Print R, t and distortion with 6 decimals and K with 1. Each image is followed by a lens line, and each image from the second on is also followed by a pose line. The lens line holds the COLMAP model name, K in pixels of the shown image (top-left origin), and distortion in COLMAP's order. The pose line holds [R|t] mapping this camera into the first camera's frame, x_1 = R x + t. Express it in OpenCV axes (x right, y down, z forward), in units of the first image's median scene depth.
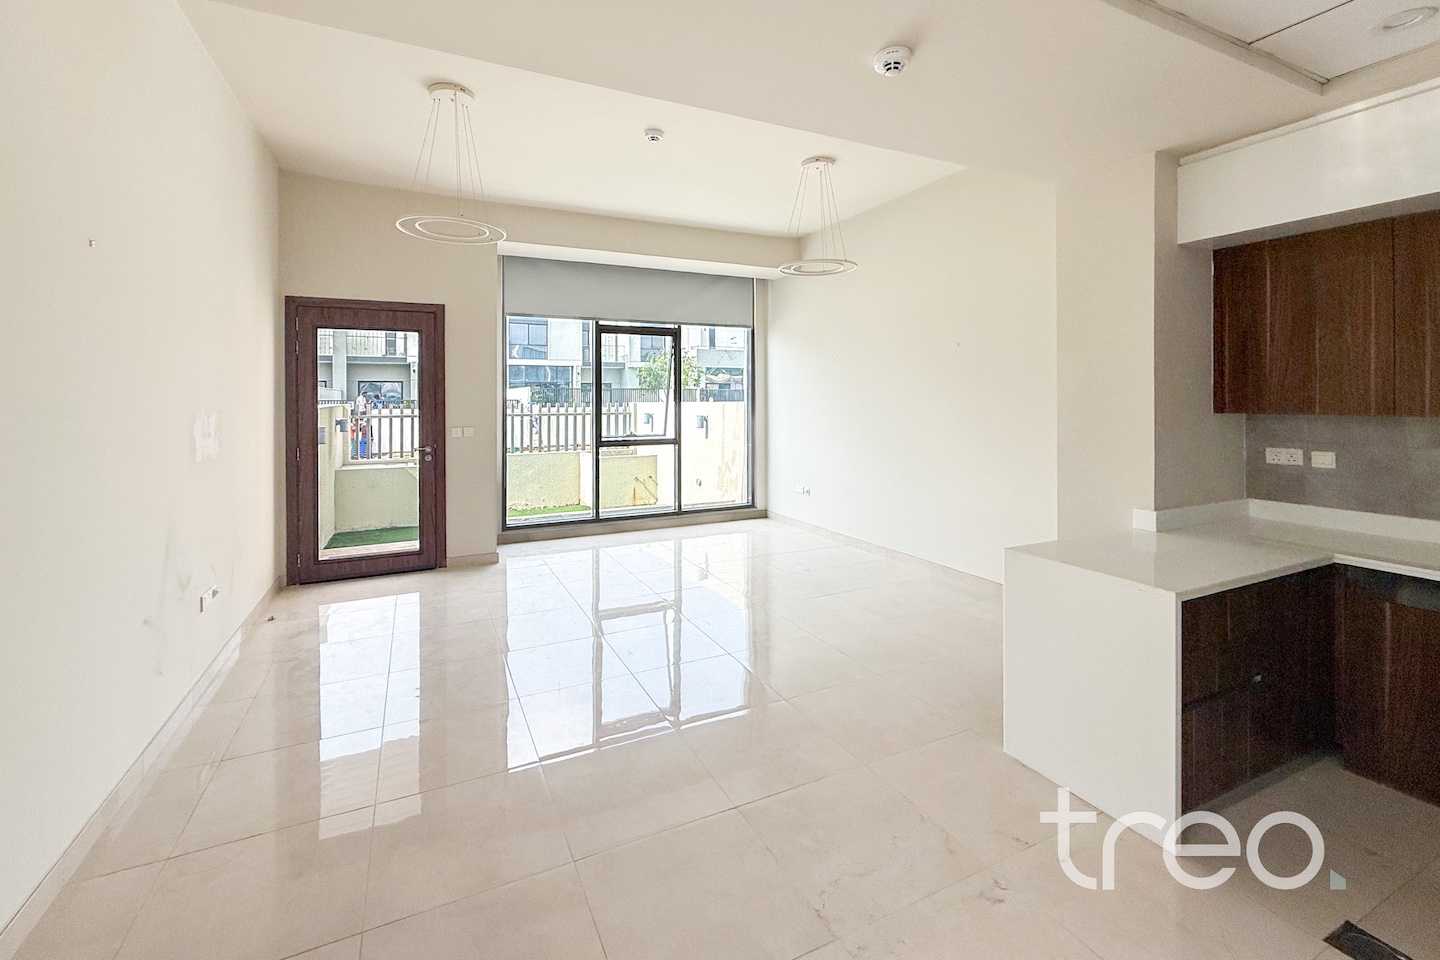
lens RADIAL K [[585.0, 0, 668.3], [0, 585.0, 405.6], [0, 0, 1]] dist [0.000349, 0.000537]
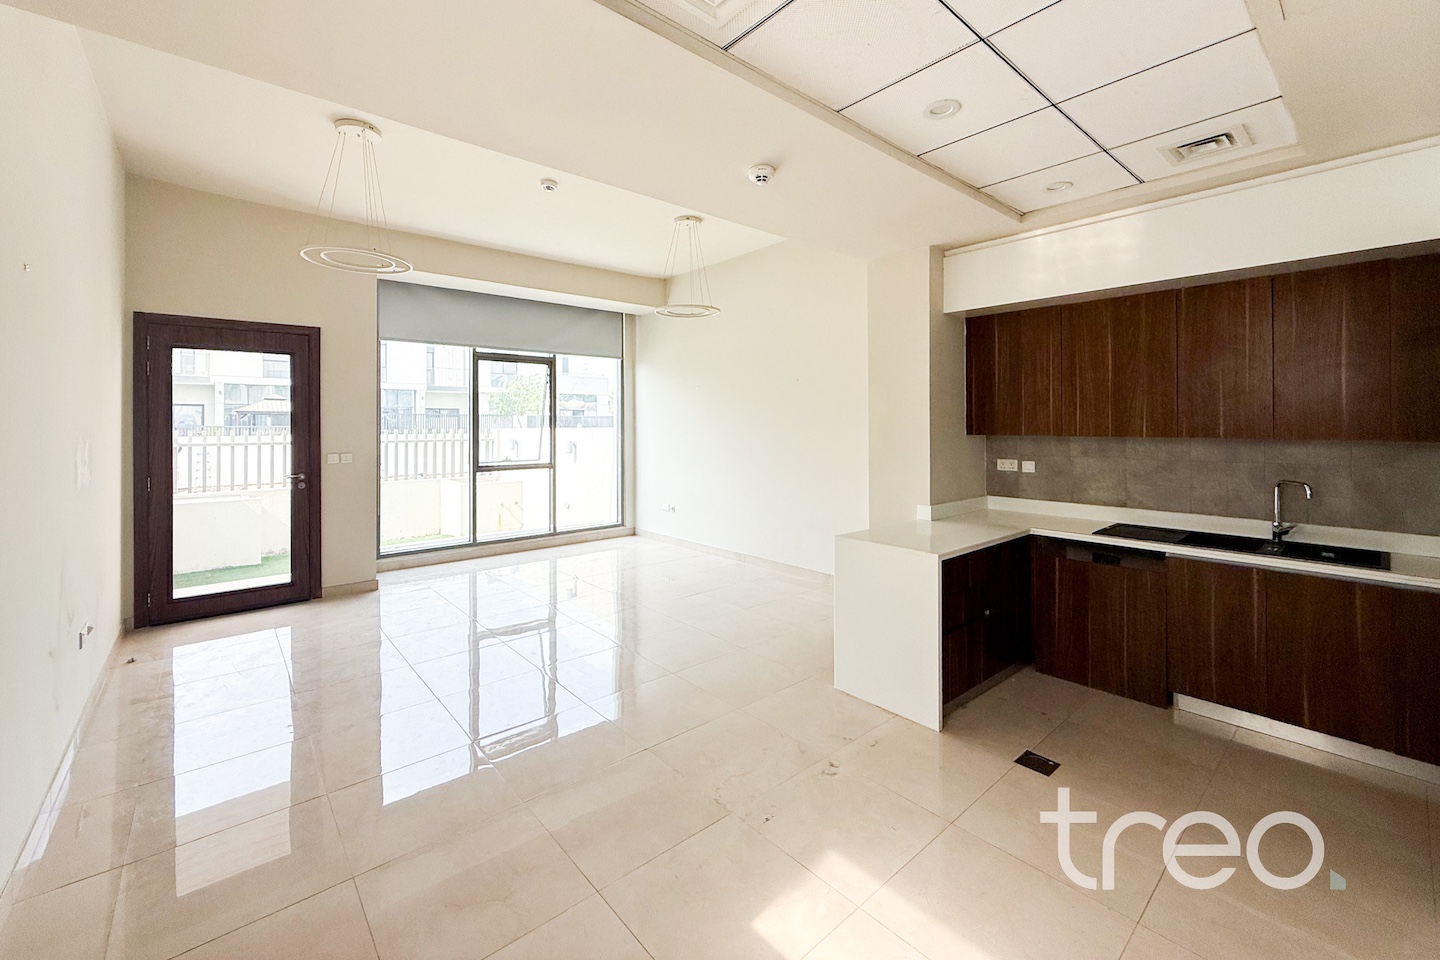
lens RADIAL K [[585.0, 0, 691.3], [0, 585.0, 430.5], [0, 0, 1]] dist [0.000349, 0.000537]
pose [[0.958117, -0.001818, 0.286370, -0.076112], [0.002841, 0.999991, -0.003157, 0.003602], [-0.286362, 0.003838, 0.958114, -0.117325]]
